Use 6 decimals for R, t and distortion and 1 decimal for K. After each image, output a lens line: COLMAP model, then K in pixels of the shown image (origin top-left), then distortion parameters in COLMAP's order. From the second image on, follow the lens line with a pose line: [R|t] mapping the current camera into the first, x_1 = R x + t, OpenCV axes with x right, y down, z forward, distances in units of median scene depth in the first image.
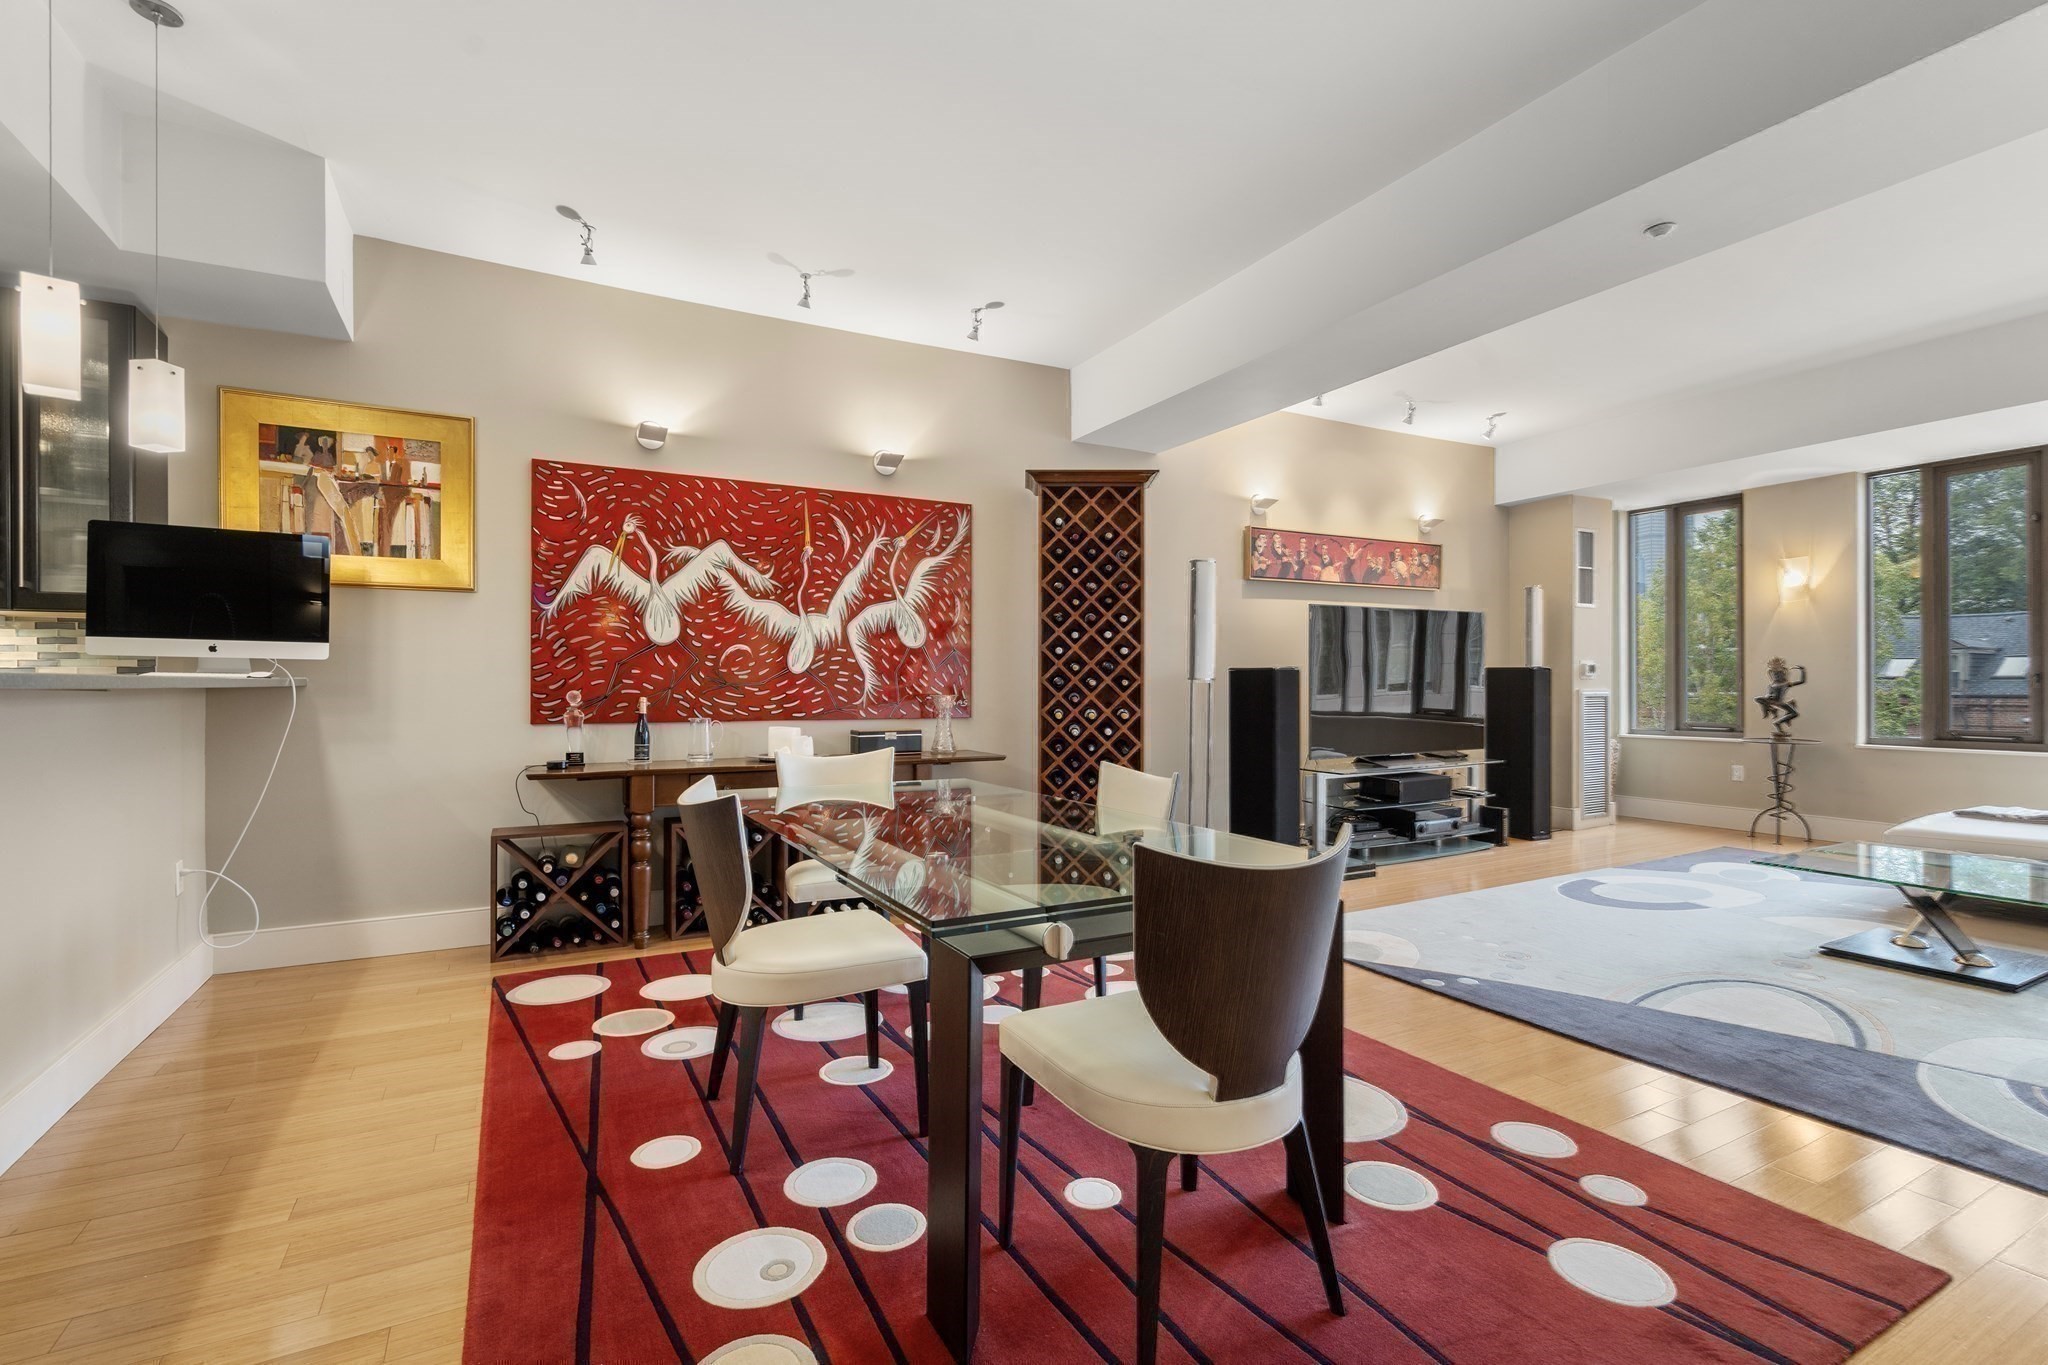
lens RADIAL K [[932.3, 0, 1014.9], [0, 932.3, 682.3], [0, 0, 1]] dist [-0.002616, 0.000688]
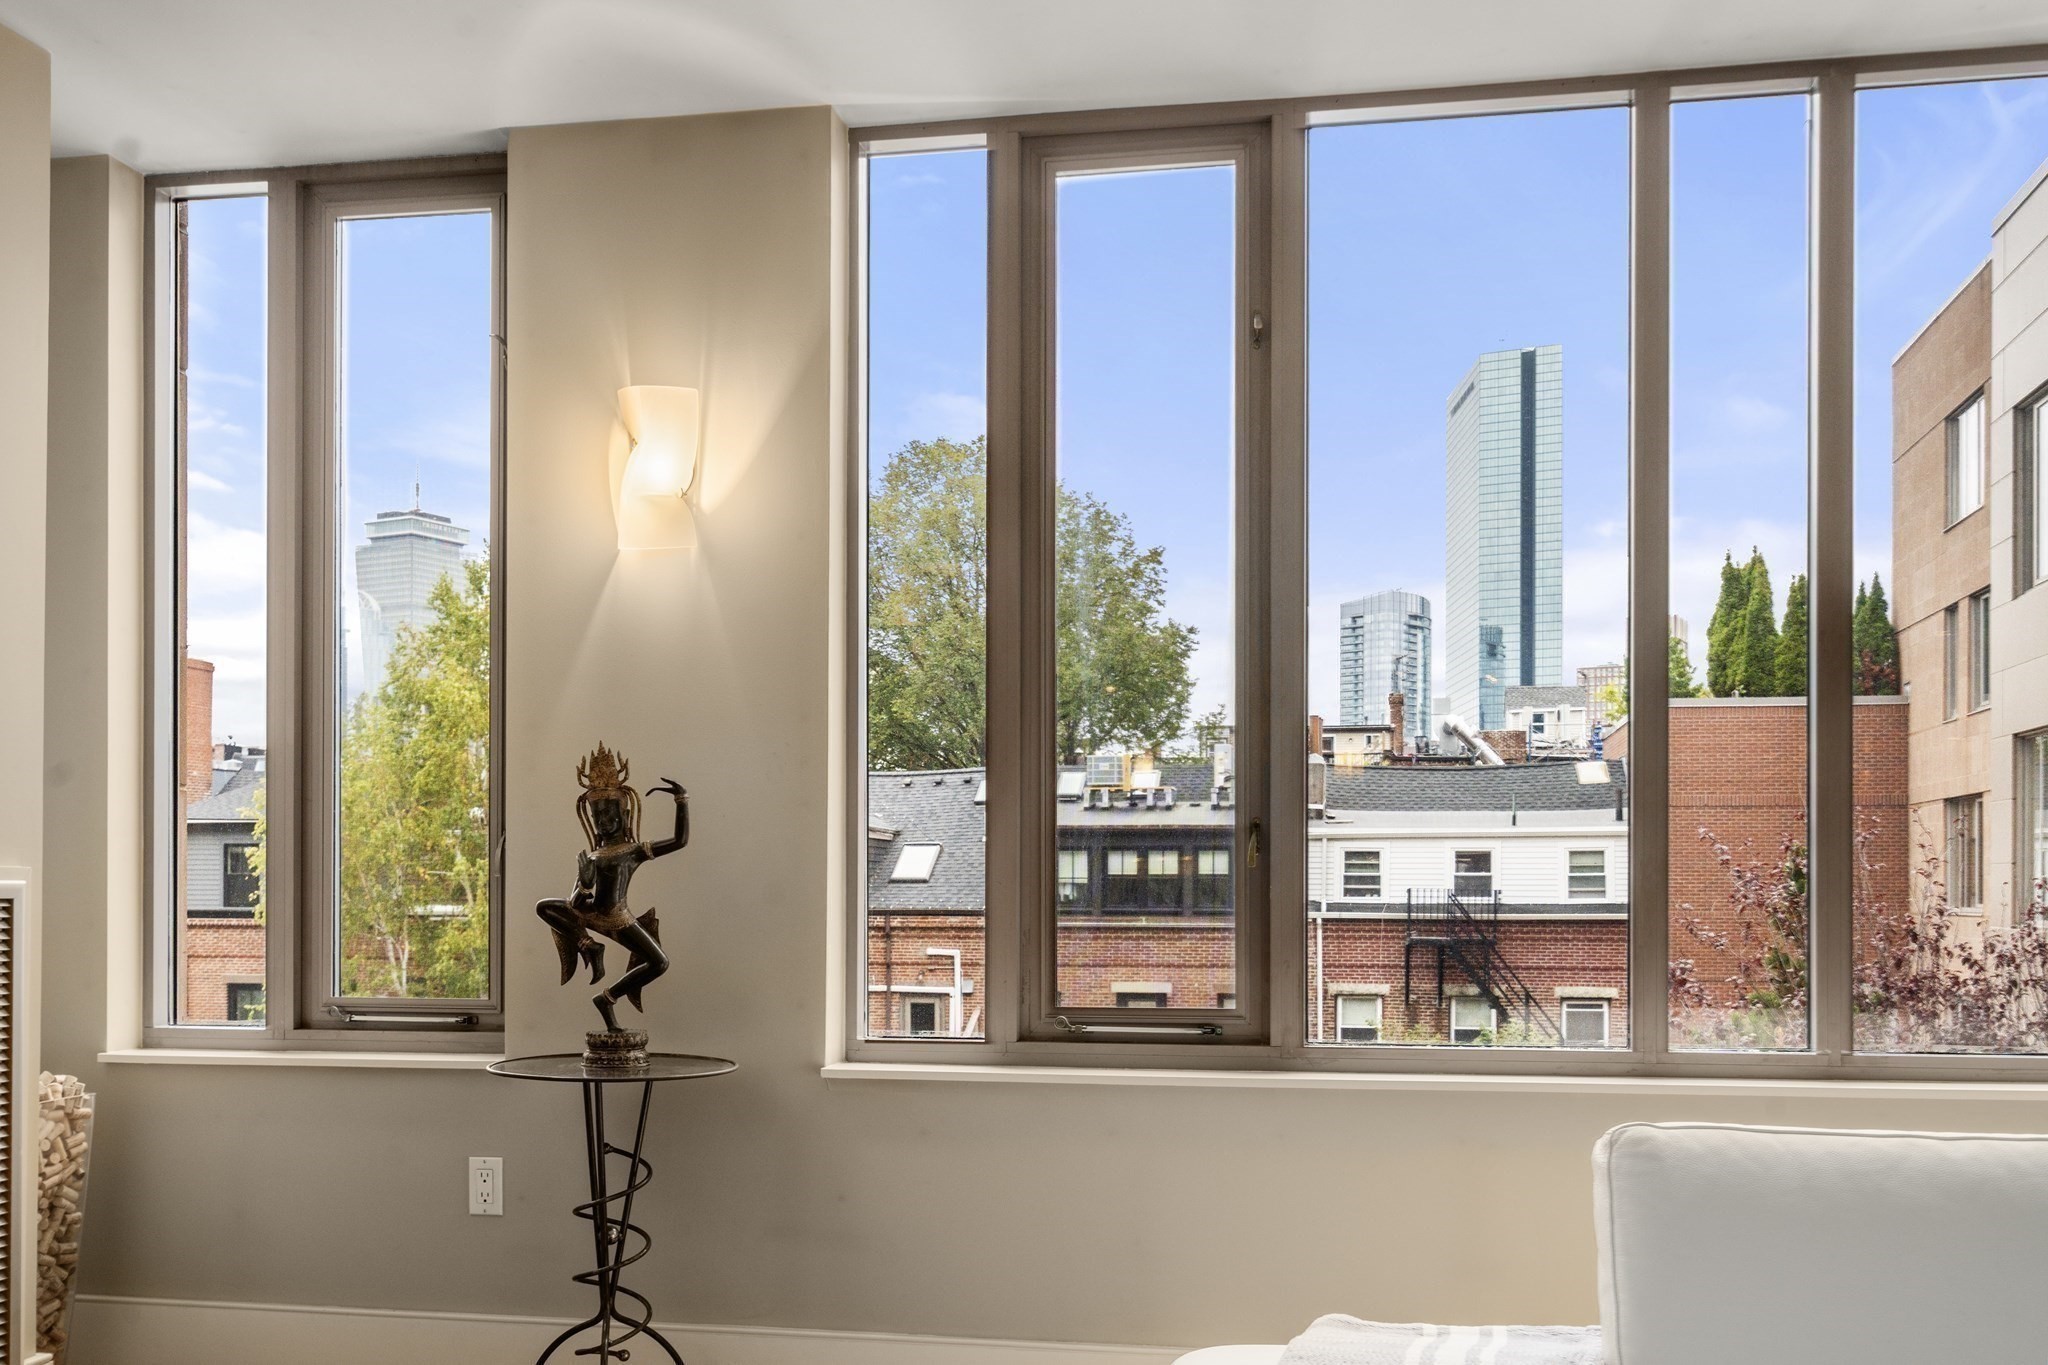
lens RADIAL K [[2041.8, 0, 1046.7], [0, 2041.8, 909.7], [0, 0, 1]] dist [-0.007954, 0.000000]
pose [[0.620635, -0.001764, 0.784098, 0.735326], [-0.006972, 0.999946, 0.007768, 0.022101], [-0.784069, -0.010288, 0.620589, 0.898642]]
